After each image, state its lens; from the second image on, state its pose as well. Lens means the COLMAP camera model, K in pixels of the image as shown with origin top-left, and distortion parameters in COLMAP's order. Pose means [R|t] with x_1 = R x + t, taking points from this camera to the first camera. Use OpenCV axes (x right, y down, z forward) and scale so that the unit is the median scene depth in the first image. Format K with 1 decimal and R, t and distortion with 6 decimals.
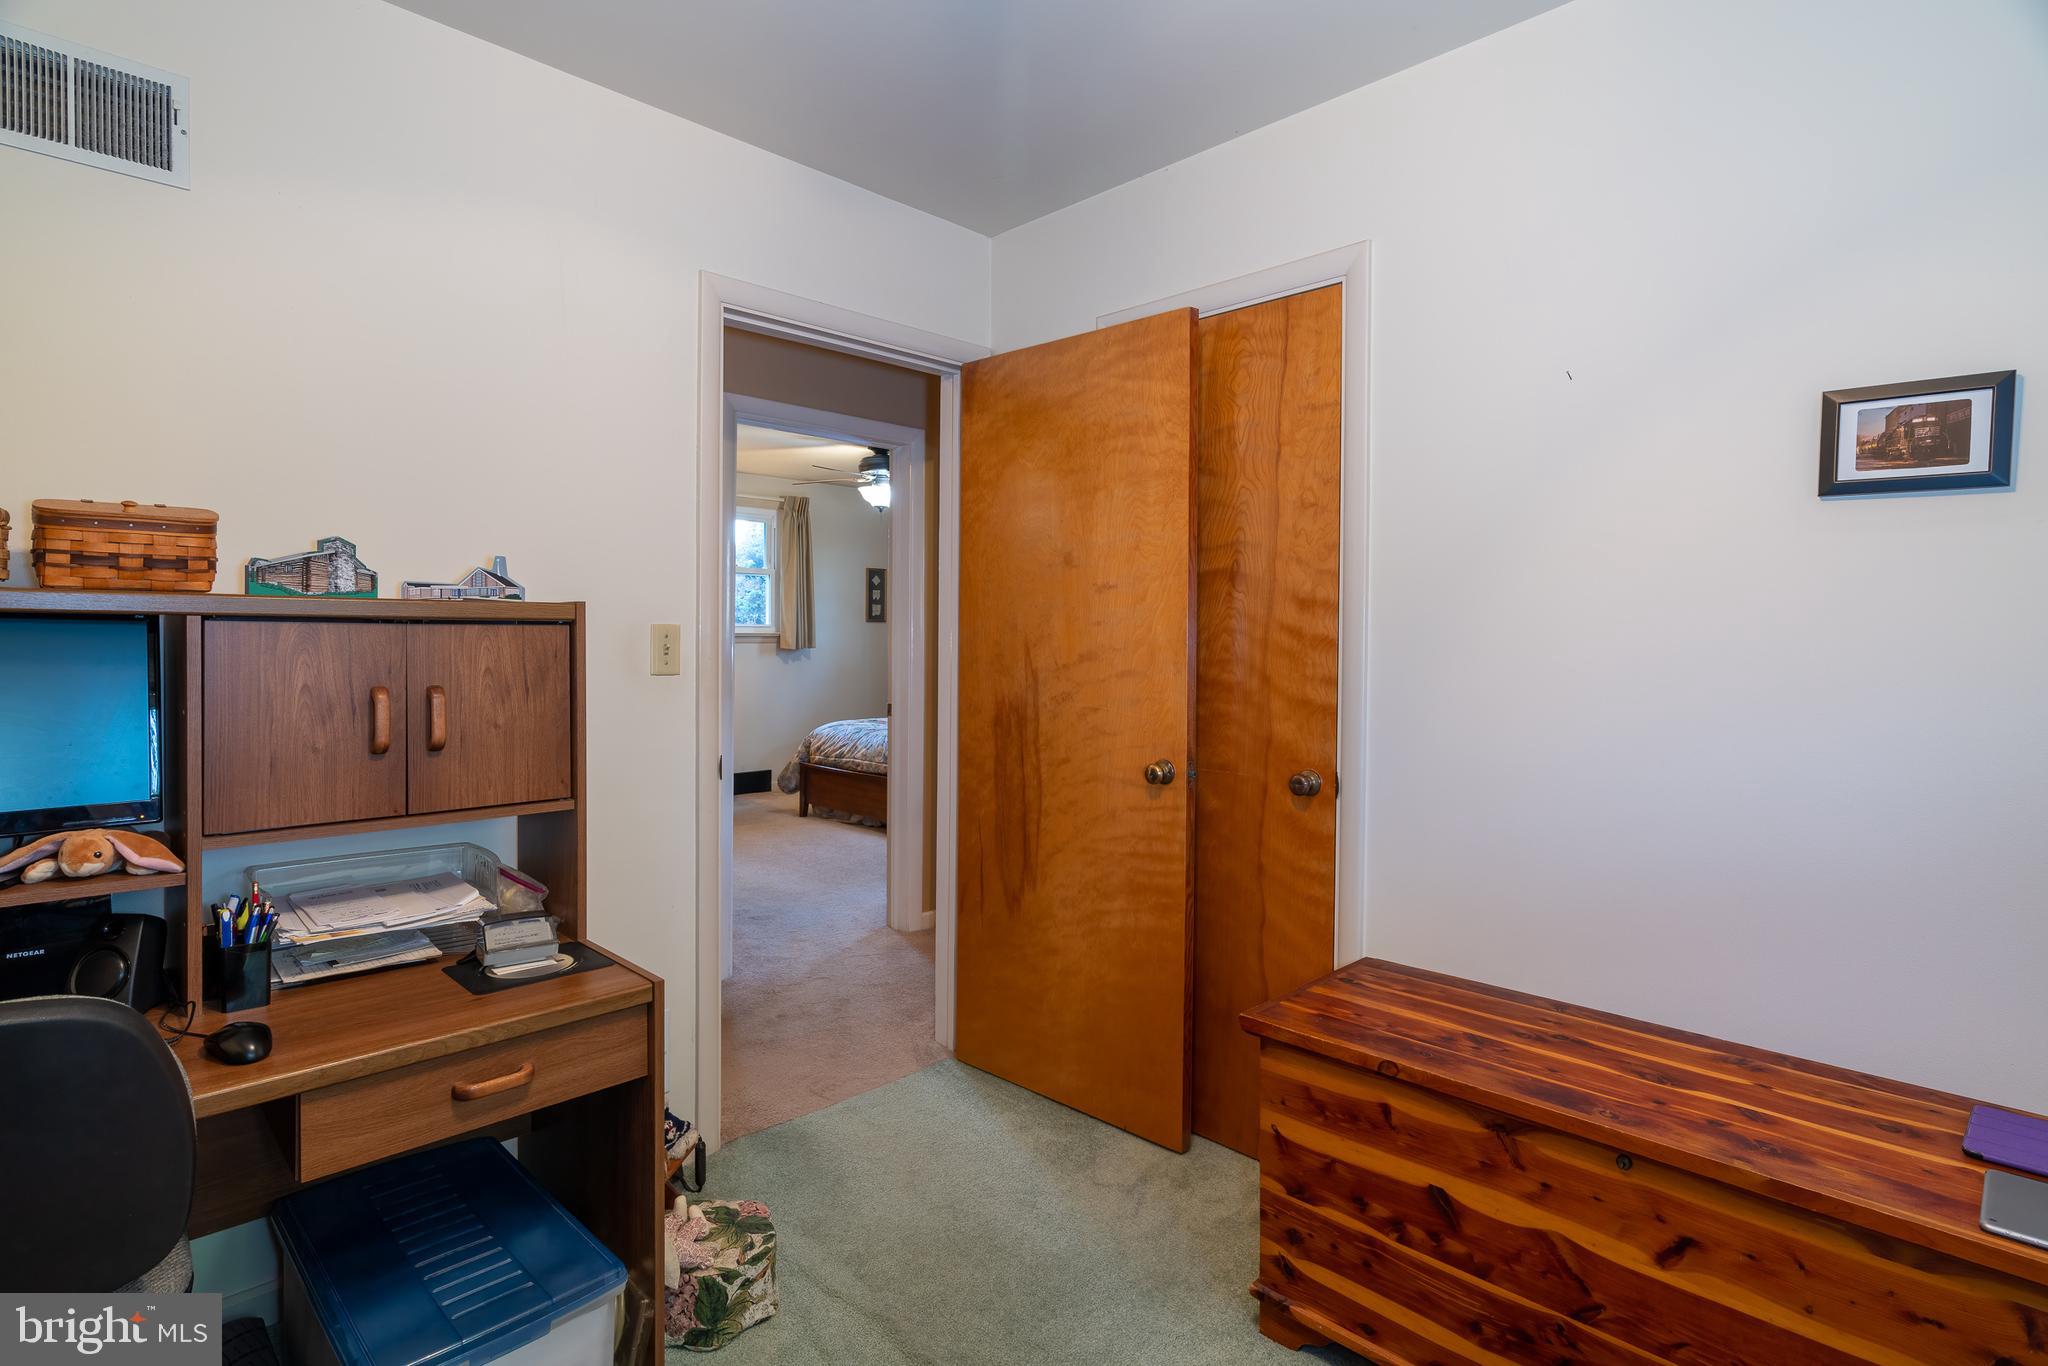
lens RADIAL K [[1053.6, 0, 1018.1], [0, 1053.6, 623.4], [0, 0, 1]] dist [-0.002165, 0.000528]
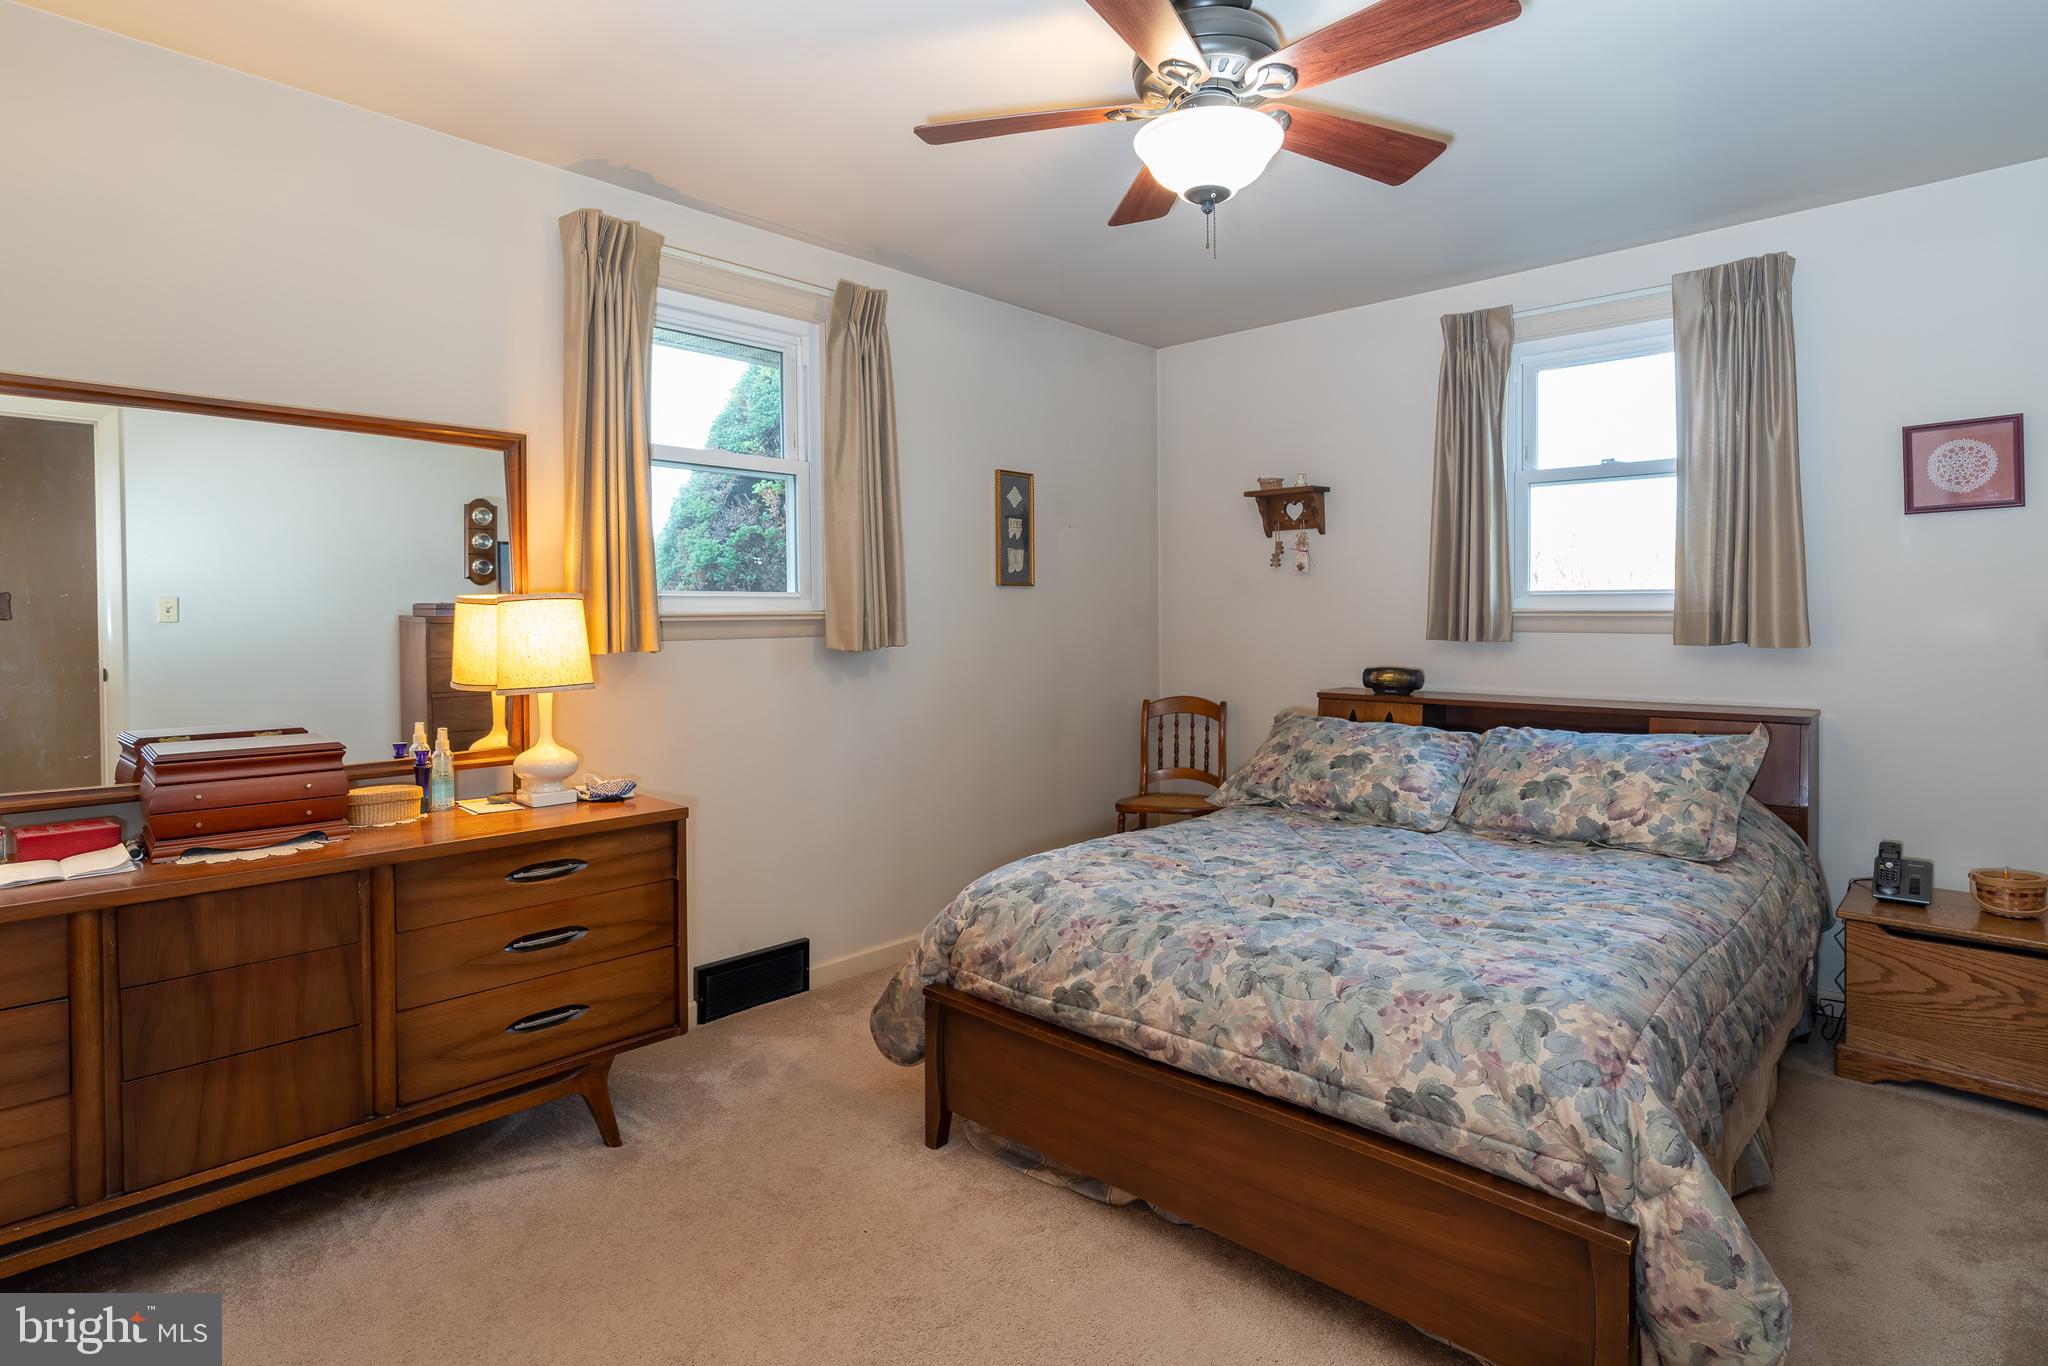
lens RADIAL K [[1053.6, 0, 1018.1], [0, 1053.6, 623.4], [0, 0, 1]] dist [-0.002165, 0.000528]
pose [[0.999085, -0.010170, 0.041551, -0.171104], [0.009264, 0.999717, 0.021929, 0.005418], [-0.041762, -0.021524, 0.998896, 0.592721]]
